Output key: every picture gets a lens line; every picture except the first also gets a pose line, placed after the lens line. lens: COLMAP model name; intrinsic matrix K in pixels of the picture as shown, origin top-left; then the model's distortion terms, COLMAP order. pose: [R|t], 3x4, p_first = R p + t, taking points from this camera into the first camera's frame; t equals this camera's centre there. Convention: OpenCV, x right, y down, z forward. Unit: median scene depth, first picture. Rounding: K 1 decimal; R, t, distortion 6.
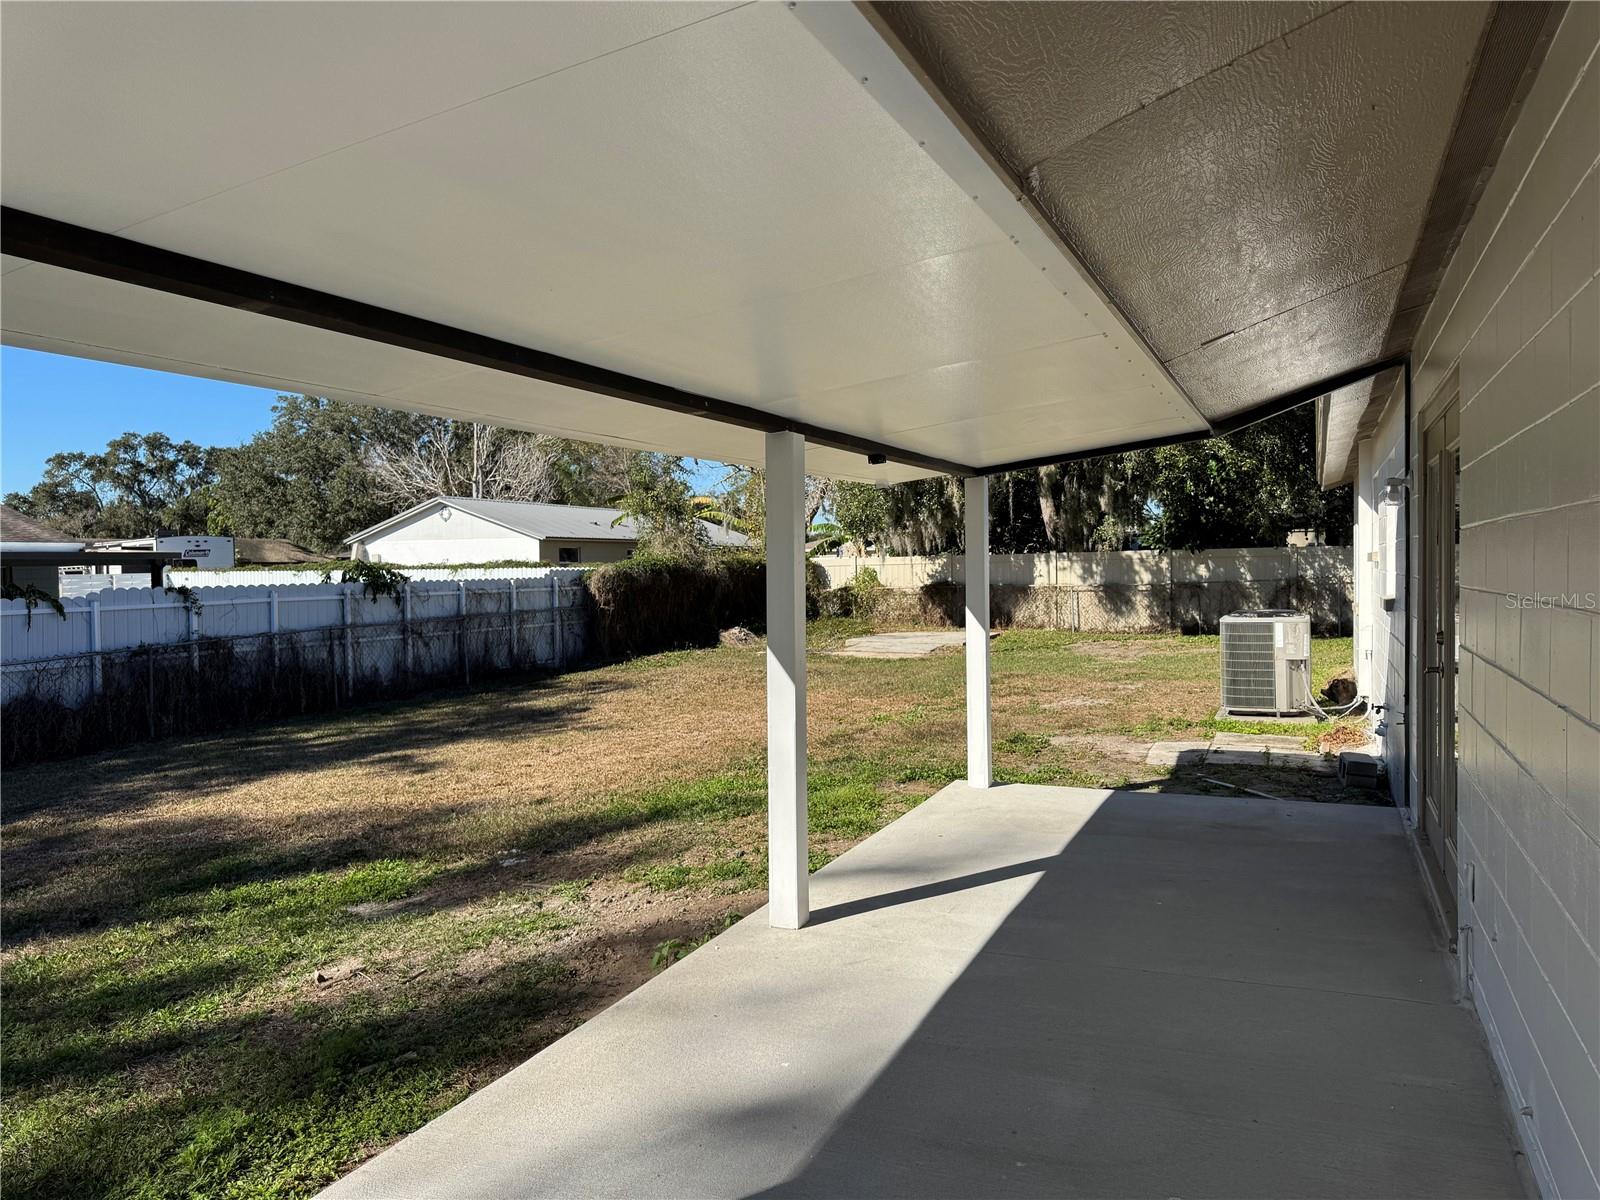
lens RADIAL K [[1163.2, 0, 771.5], [0, 1163.2, 600.0], [0, 0, 1]] dist [0.062732, -0.074141]
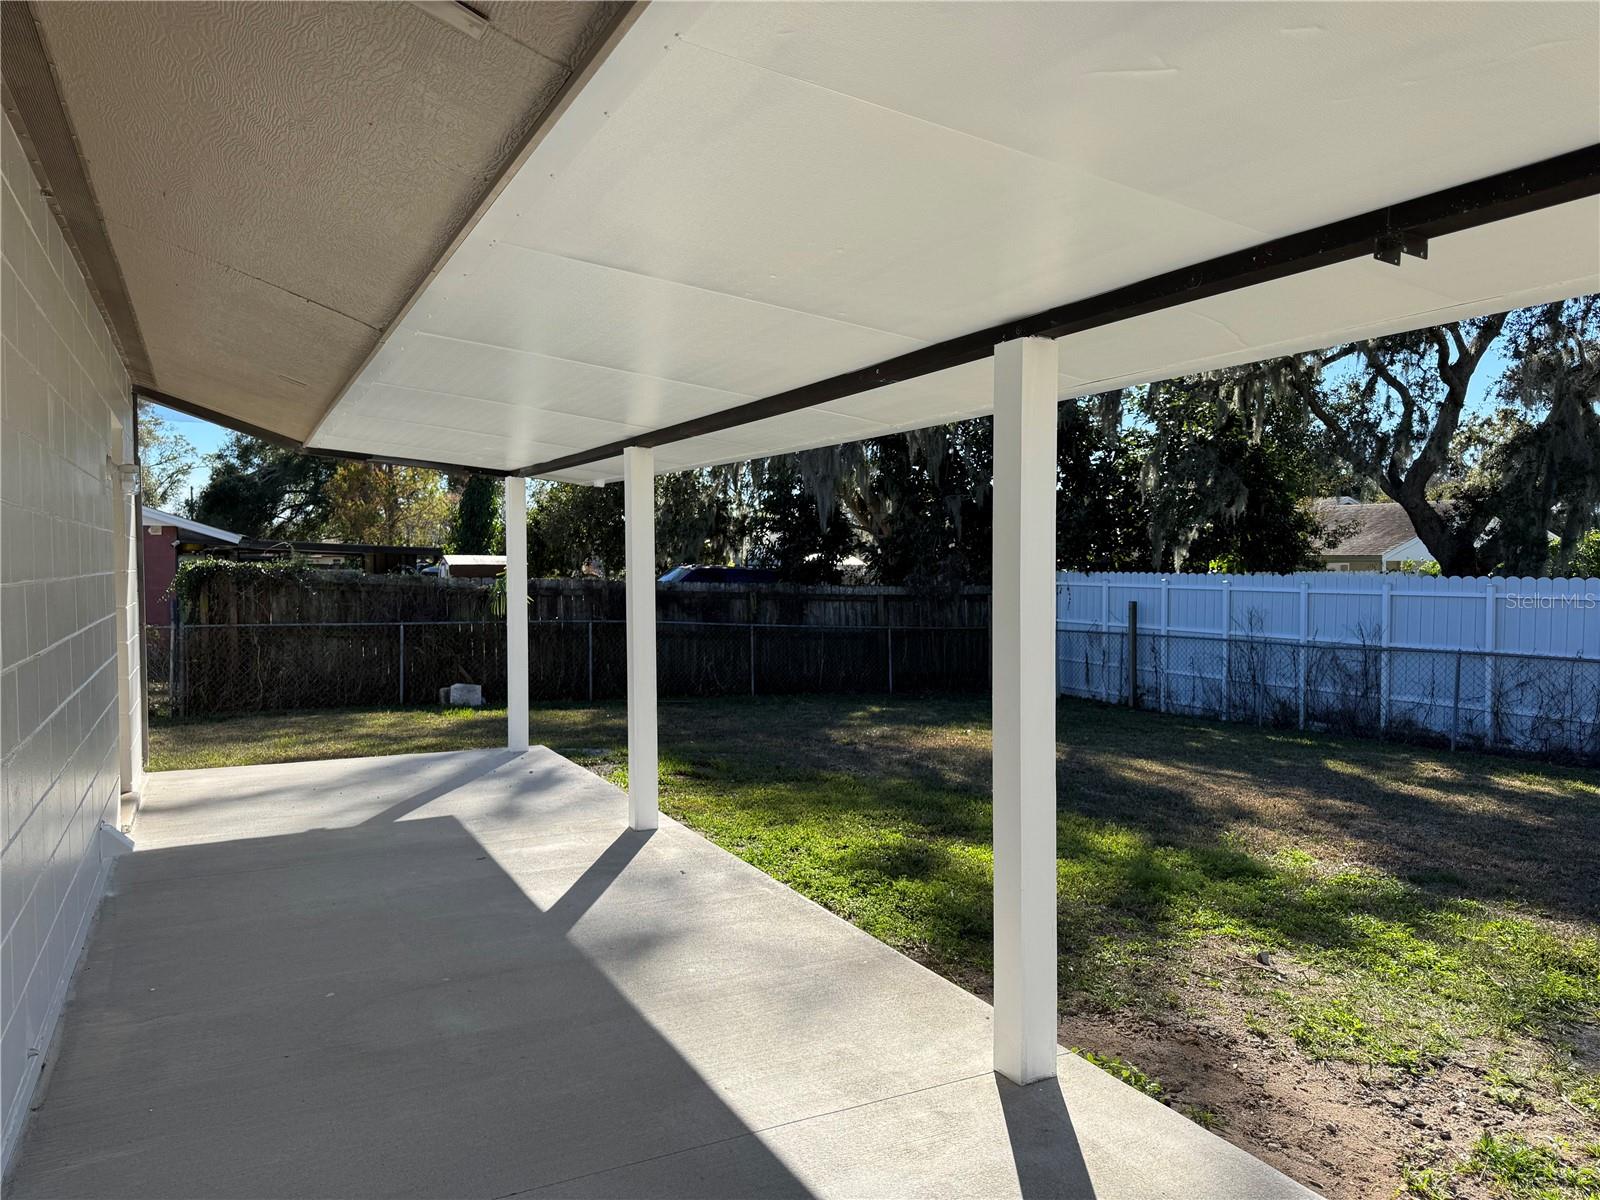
lens RADIAL K [[1163.2, 0, 798.5], [0, 1163.2, 602.0], [0, 0, 1]] dist [0.062732, -0.074141]
pose [[-0.626900, 0.055402, -0.777127, 0.117707], [-0.005597, 0.997122, 0.075601, -0.008498], [0.779080, 0.051743, -0.624786, 0.253891]]
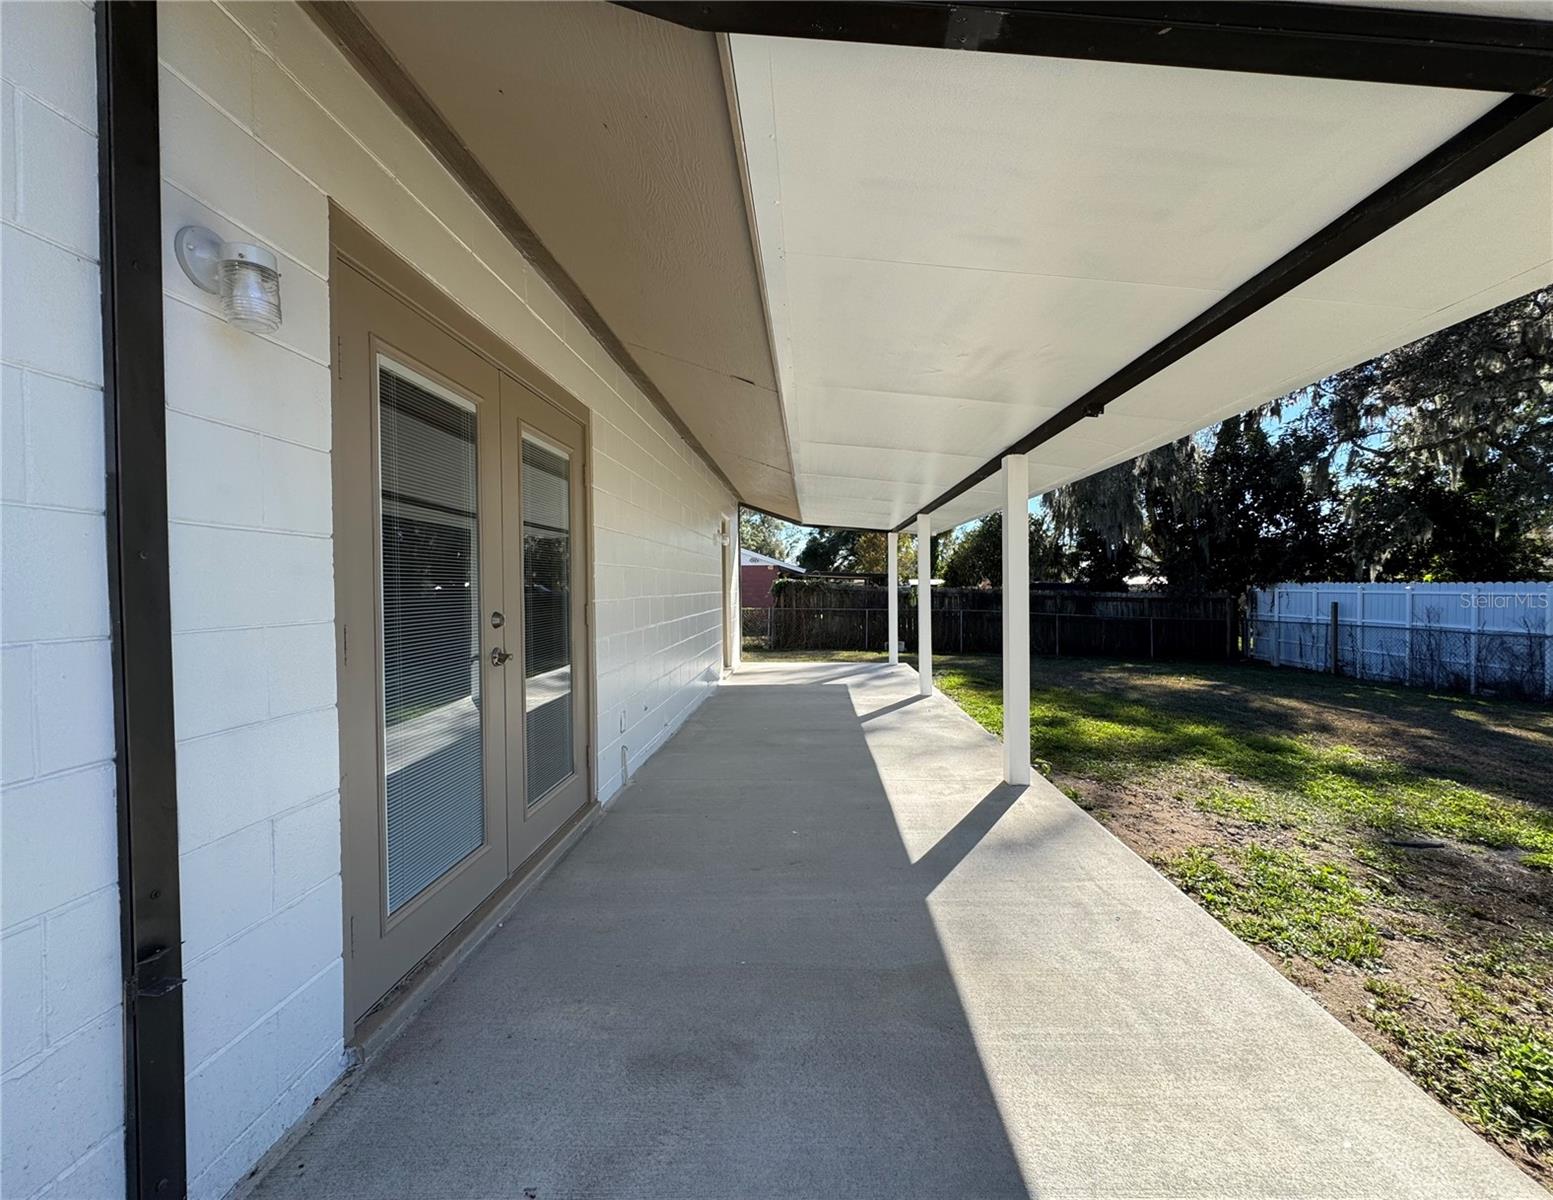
lens RADIAL K [[666.8, 0, 772.8], [0, 666.8, 596.9], [0, 0, 1]] dist [-0.002899, -0.000247]
pose [[-0.934484, 0.035650, -0.354216, 0.117025], [0.018532, 0.998496, 0.051601, -0.001921], [0.355523, 0.041656, -0.933739, 0.331784]]
